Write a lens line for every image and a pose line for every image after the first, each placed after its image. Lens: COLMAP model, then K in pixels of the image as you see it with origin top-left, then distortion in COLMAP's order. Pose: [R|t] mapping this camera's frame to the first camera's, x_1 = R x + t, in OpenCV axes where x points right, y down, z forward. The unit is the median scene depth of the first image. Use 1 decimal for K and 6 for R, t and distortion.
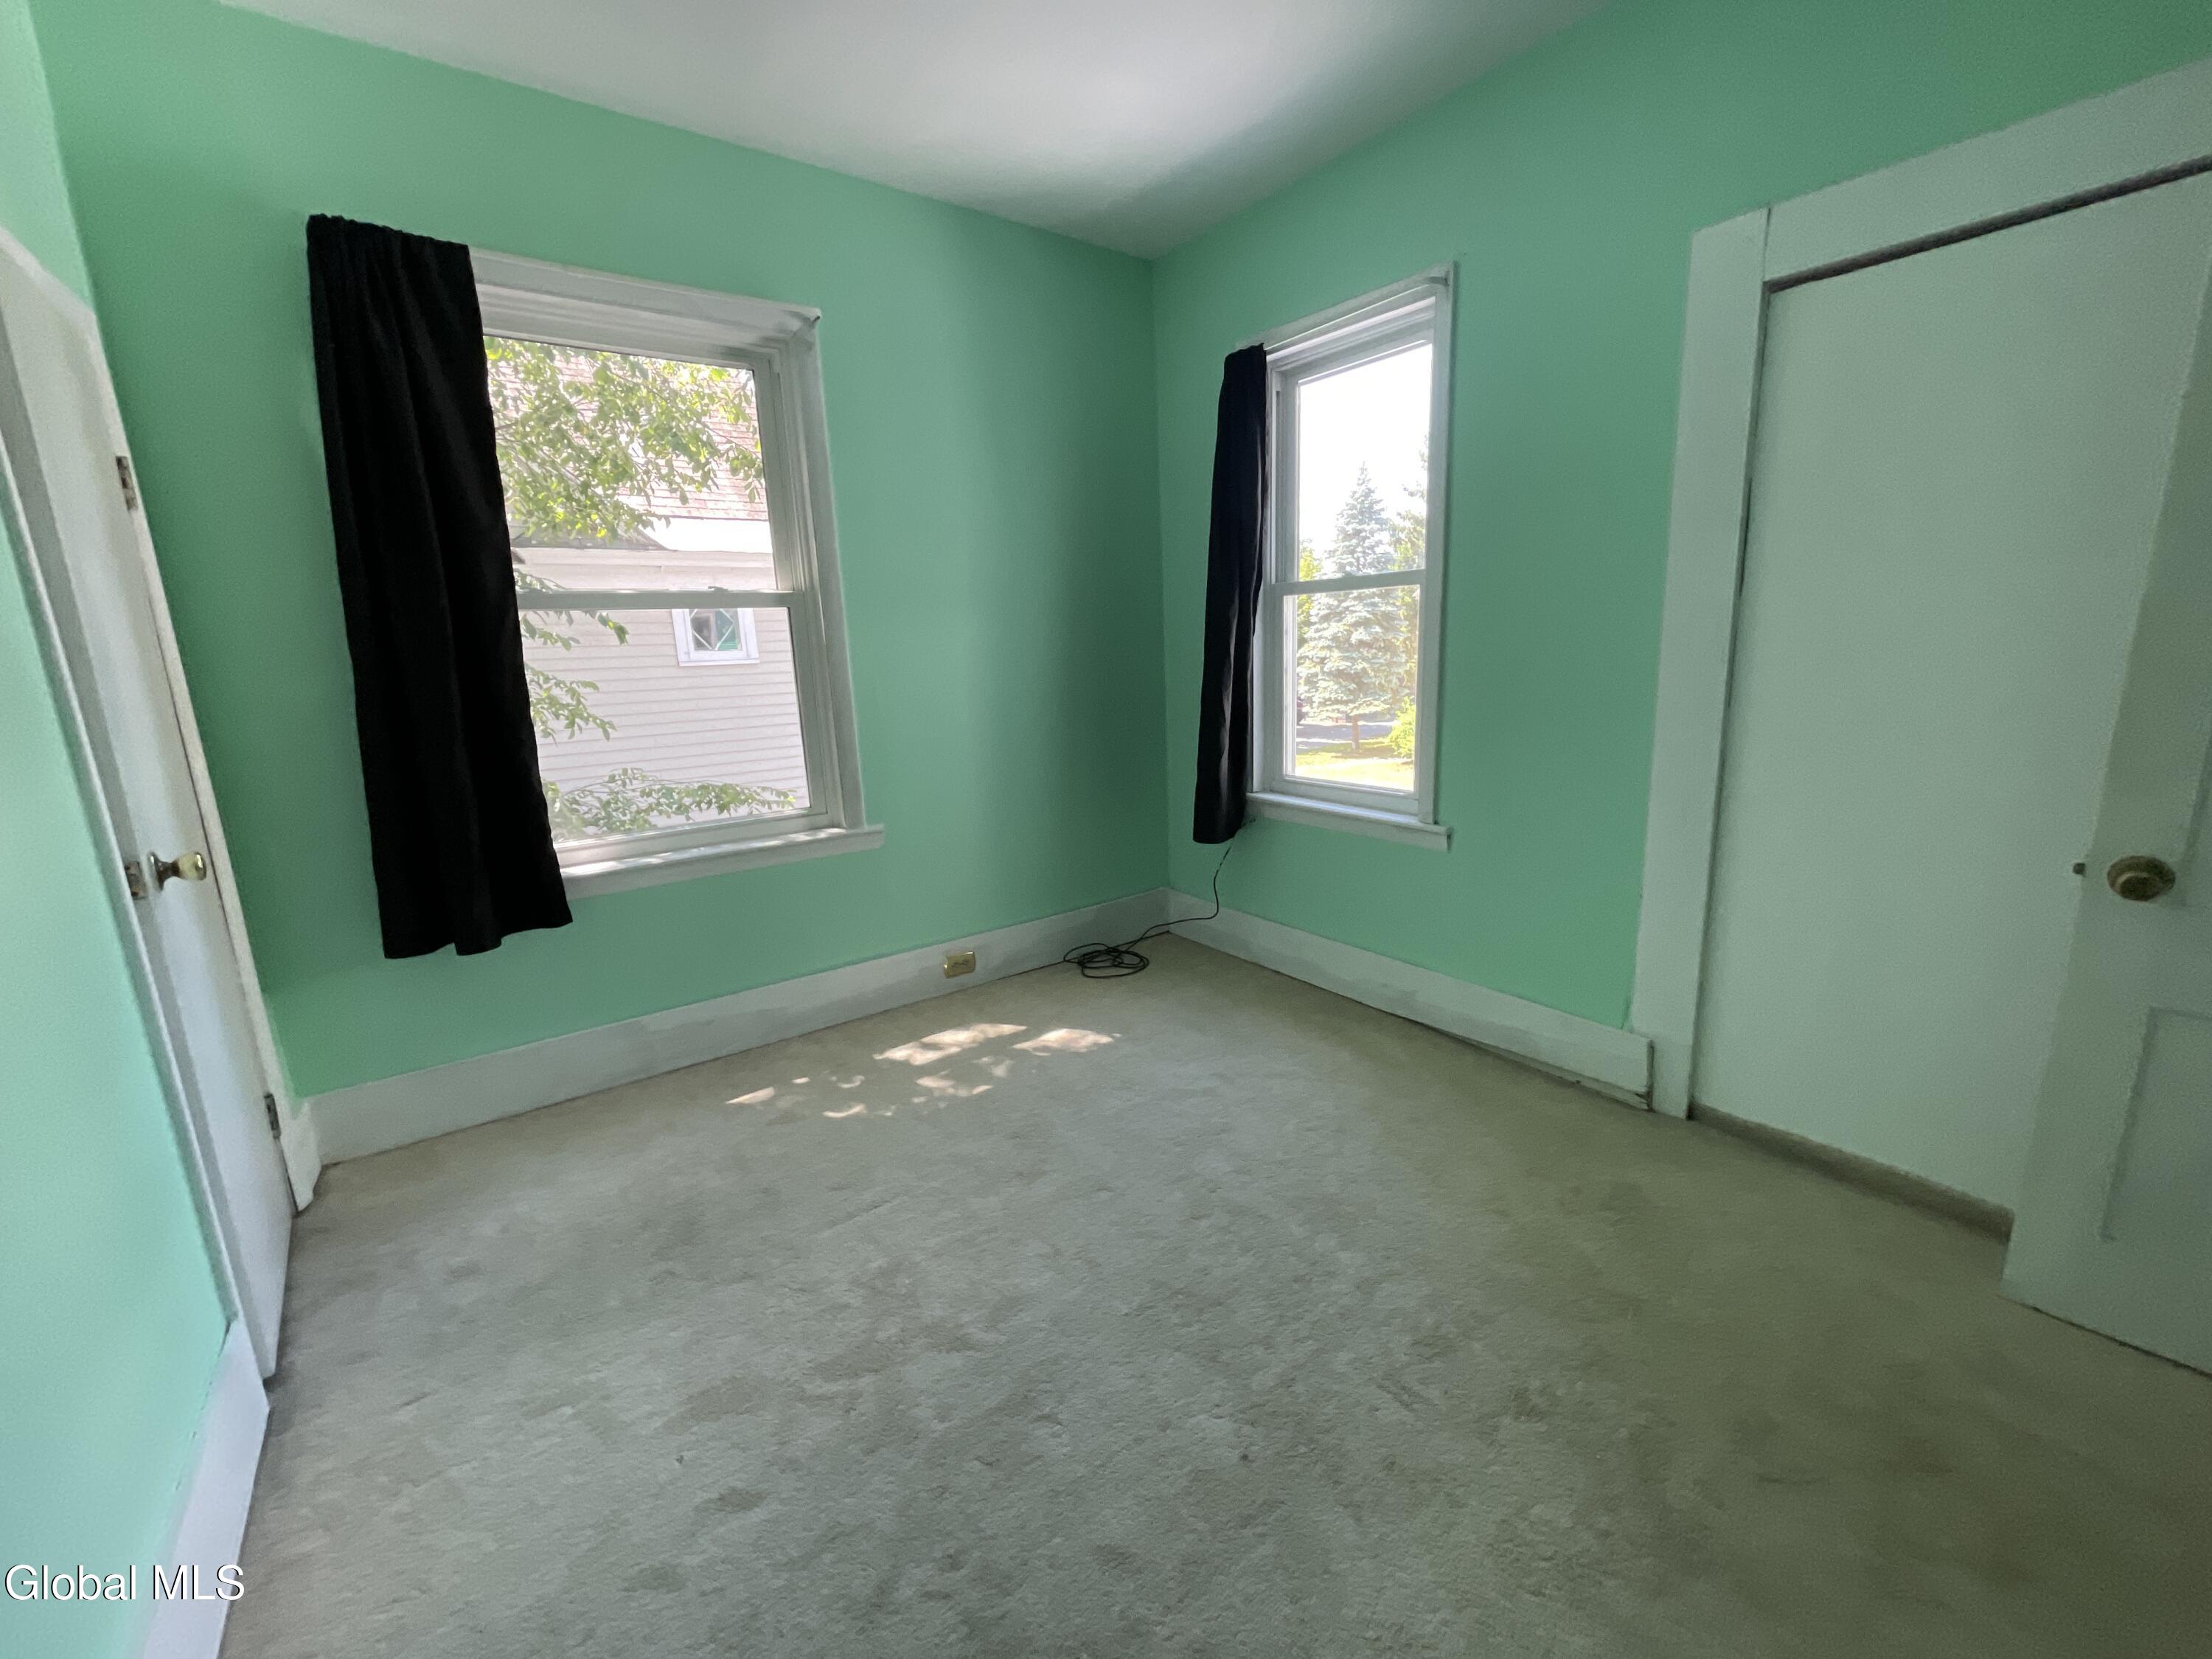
lens RADIAL K [[906.9, 0, 1106.0], [0, 906.9, 829.5], [0, 0, 1]] dist [0.001788, 0.000220]
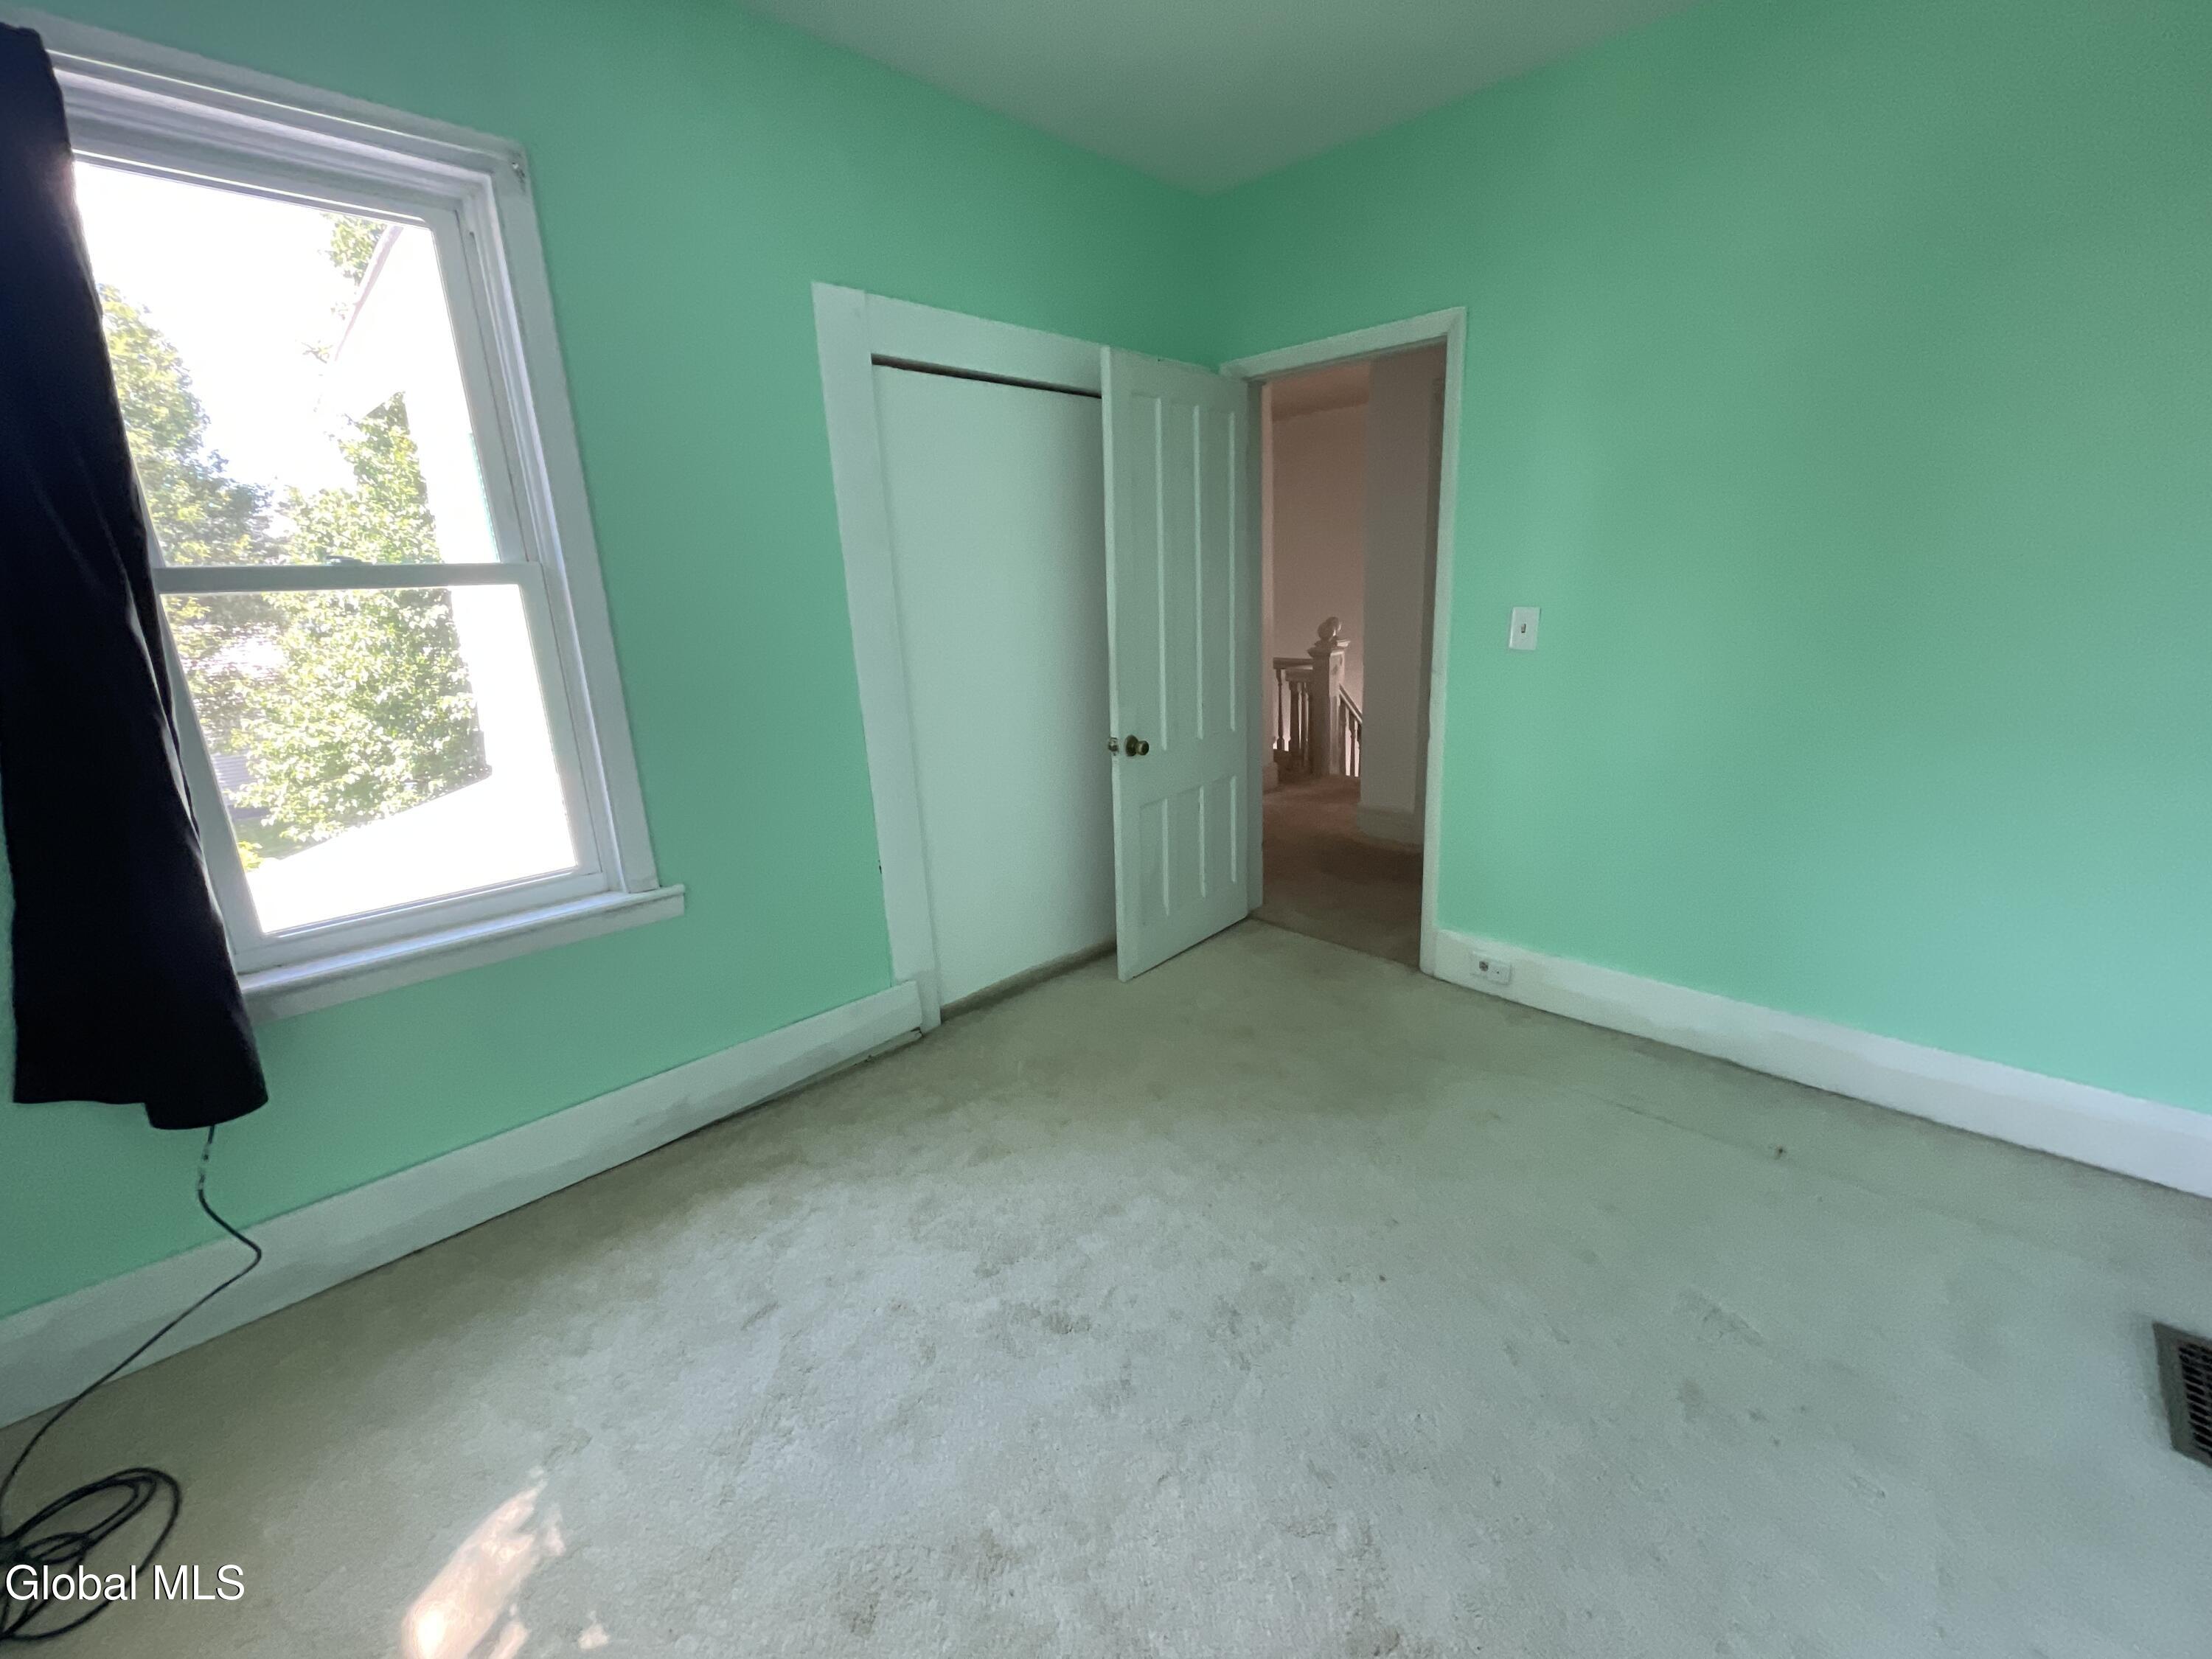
lens RADIAL K [[906.9, 0, 1106.0], [0, 906.9, 829.5], [0, 0, 1]] dist [0.001788, 0.000220]
pose [[-0.152153, -0.205863, 0.966680, -0.470182], [0.255757, 0.936553, 0.239703, -0.148484], [-0.954693, 0.283706, -0.089849, 0.705131]]
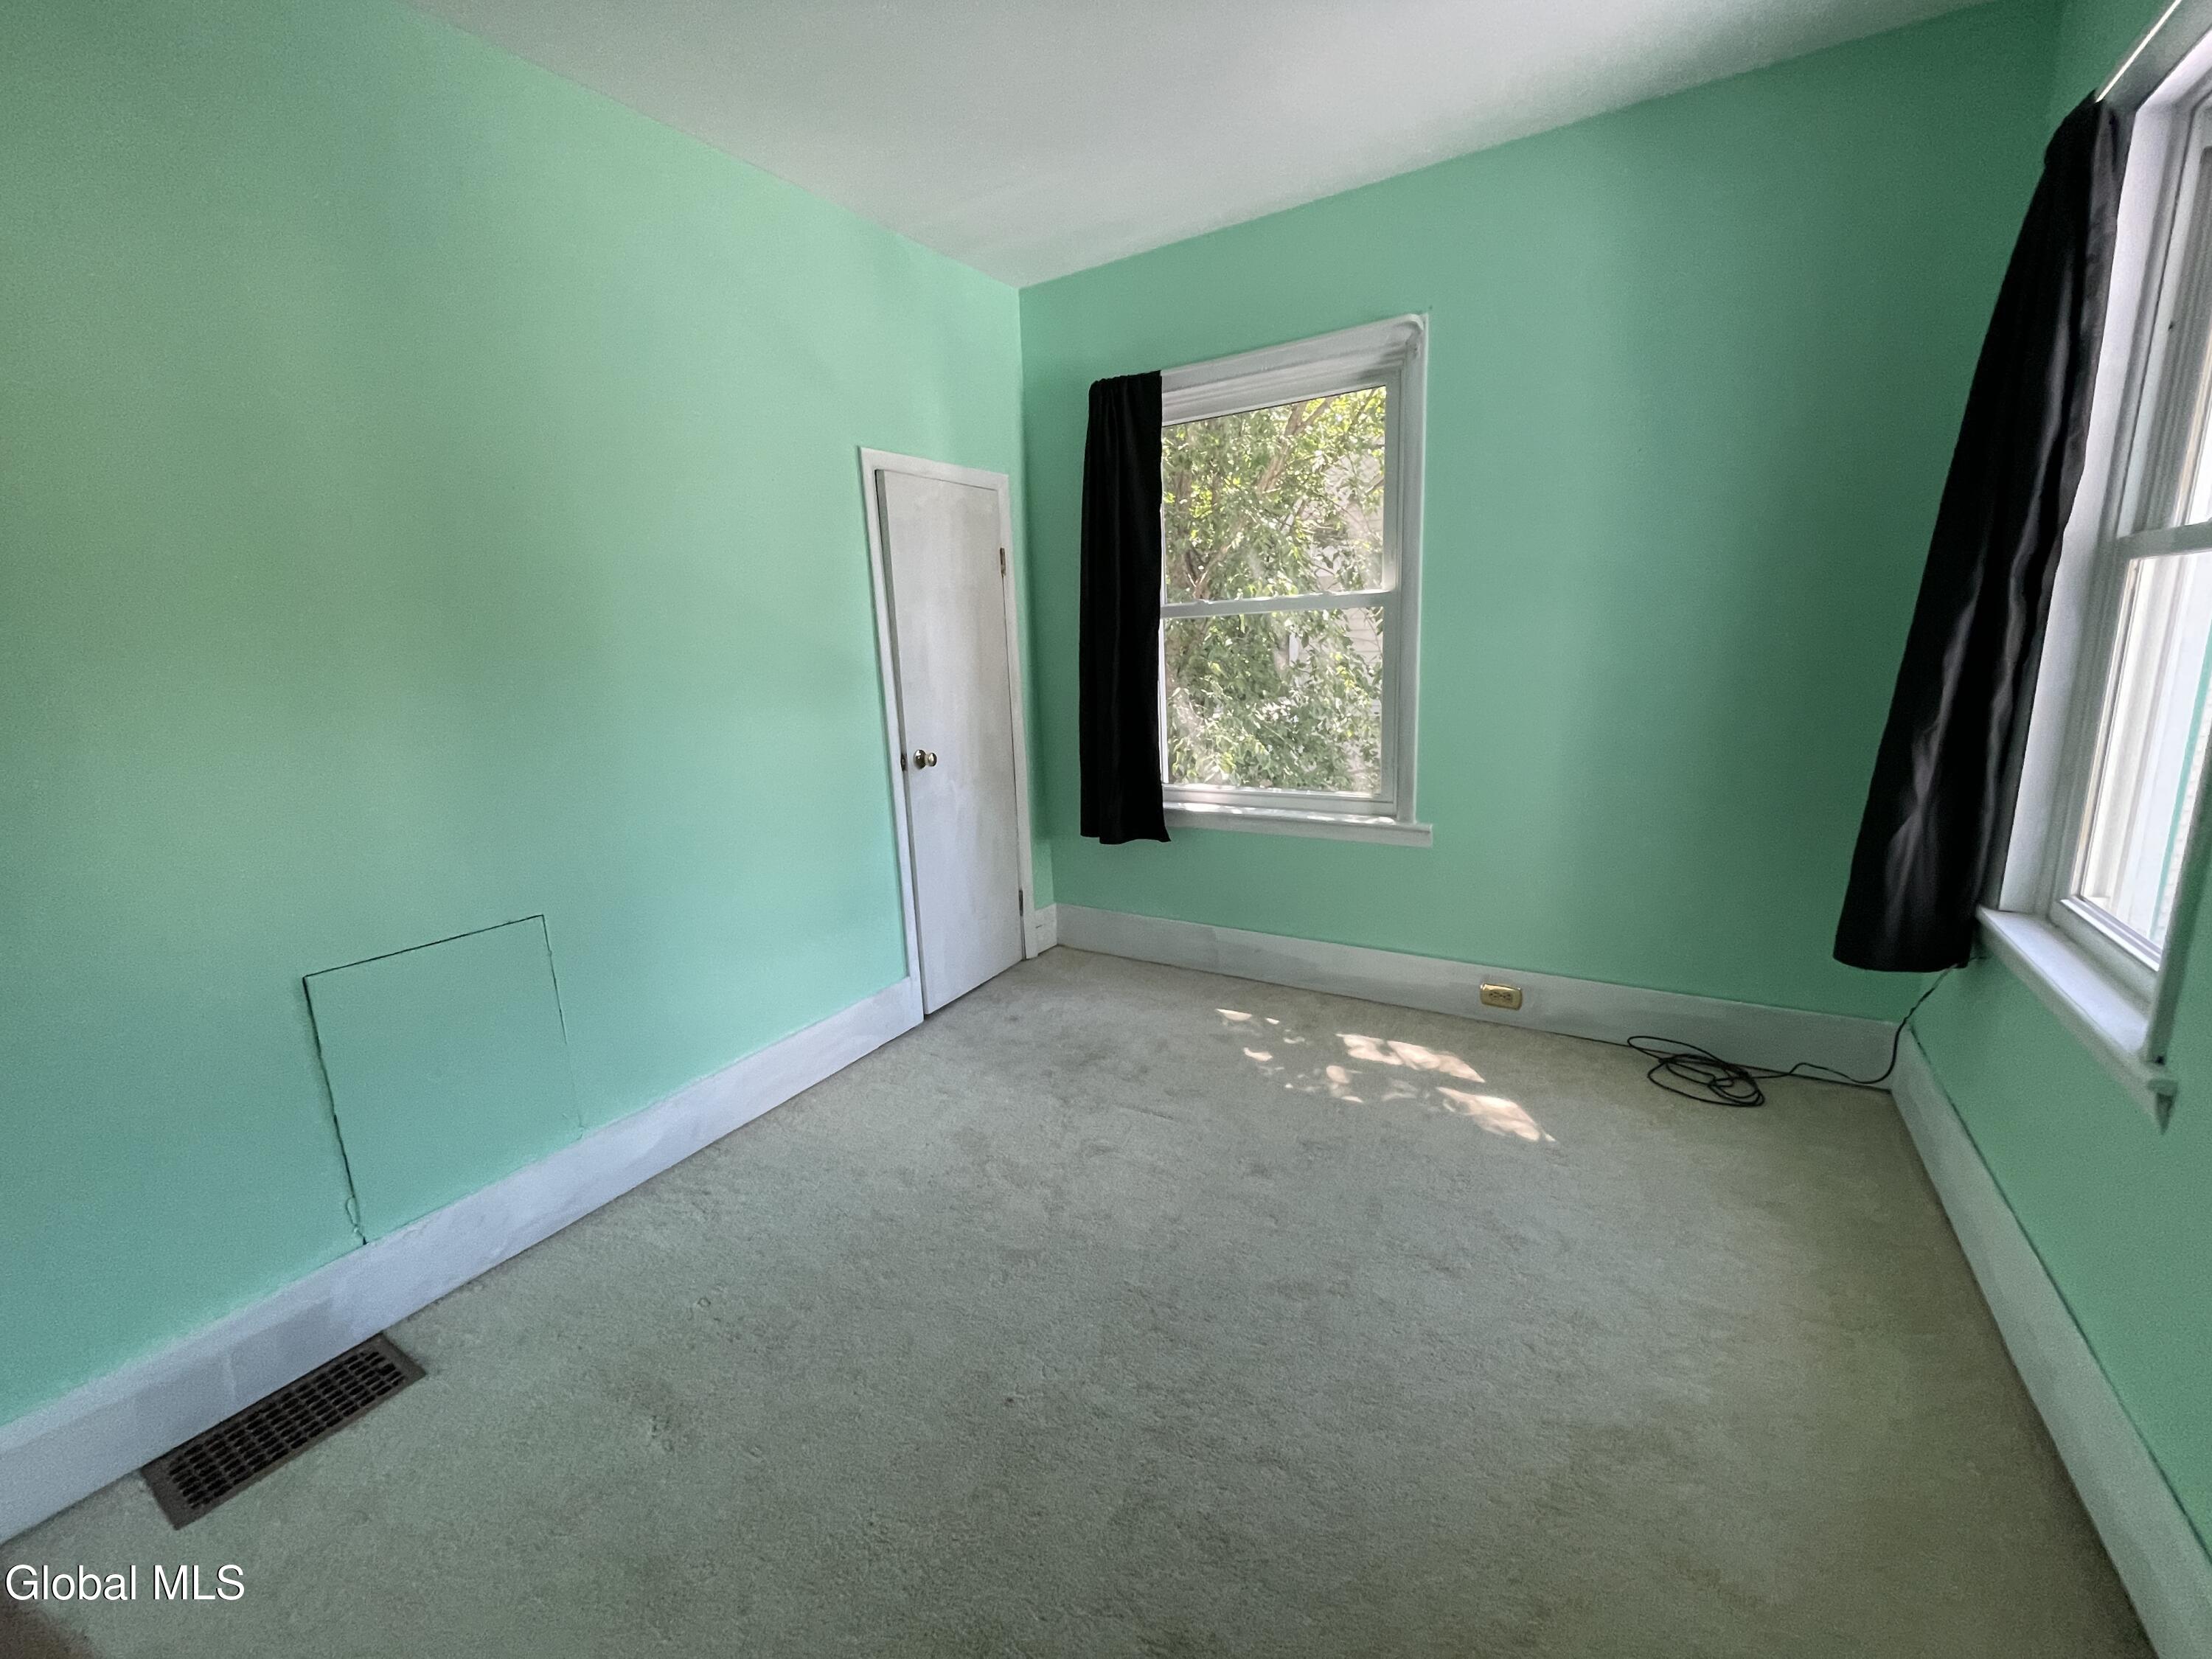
lens RADIAL K [[906.9, 0, 1106.0], [0, 906.9, 829.5], [0, 0, 1]] dist [0.001788, 0.000220]
pose [[0.367015, 0.211643, -0.905819, 0.590747], [-0.165052, 0.973138, 0.160497, -0.114446], [0.915455, 0.090602, 0.392089, 0.329055]]
